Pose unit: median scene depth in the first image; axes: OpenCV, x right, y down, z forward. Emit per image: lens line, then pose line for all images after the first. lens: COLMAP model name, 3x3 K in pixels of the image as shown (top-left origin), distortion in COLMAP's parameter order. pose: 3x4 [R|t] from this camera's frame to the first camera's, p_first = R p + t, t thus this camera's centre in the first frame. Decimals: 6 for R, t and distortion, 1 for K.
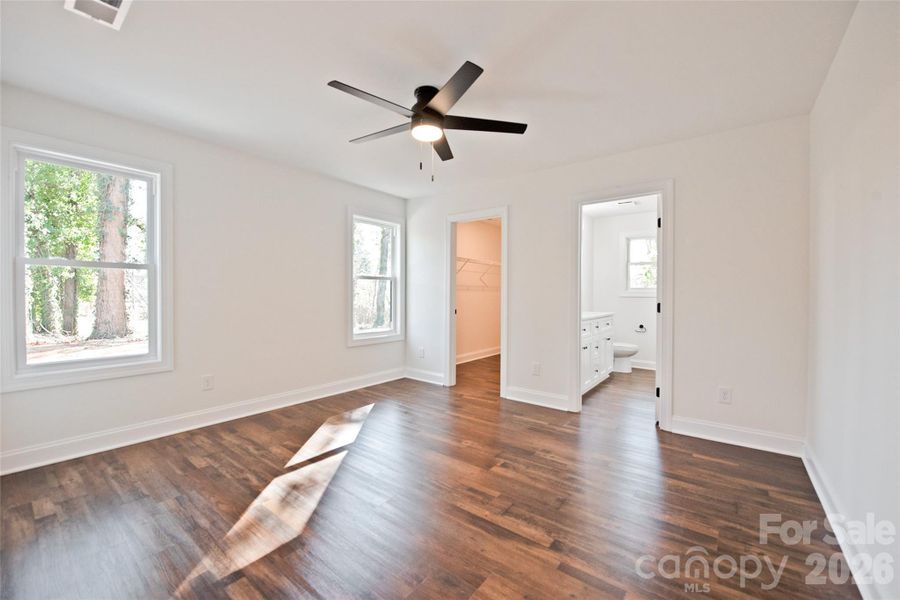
lens RADIAL K [[360.3, 0, 449.0], [0, 360.3, 299.2], [0, 0, 1]] dist [-0.012461, -0.000210]
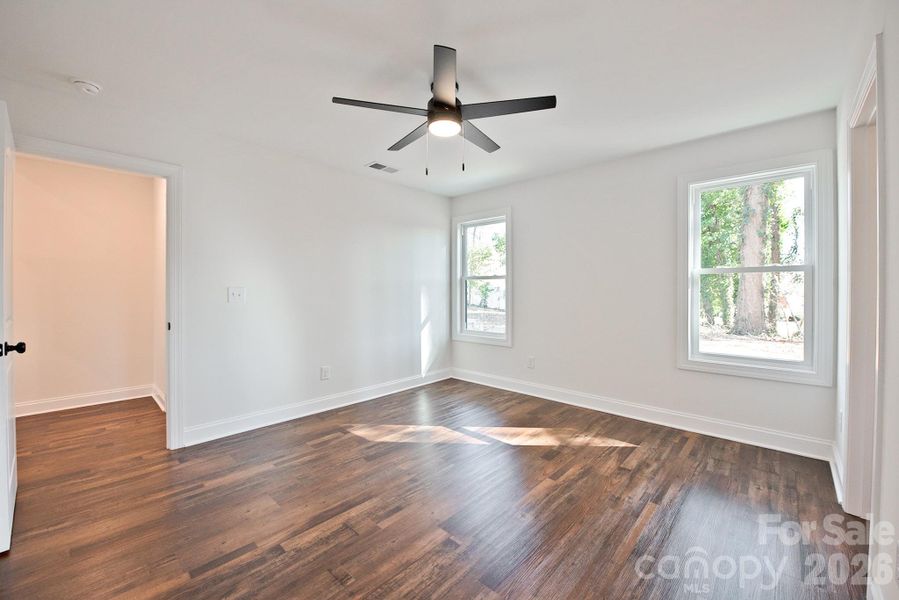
lens RADIAL K [[359.9, 0, 453.1], [0, 359.9, 291.9], [0, 0, 1]] dist [-0.012461, -0.000210]
pose [[-0.078458, -0.002166, -0.996915, 0.735904], [-0.014250, 0.999898, -0.001051, -0.022176], [0.996816, 0.014124, -0.078481, 0.913178]]
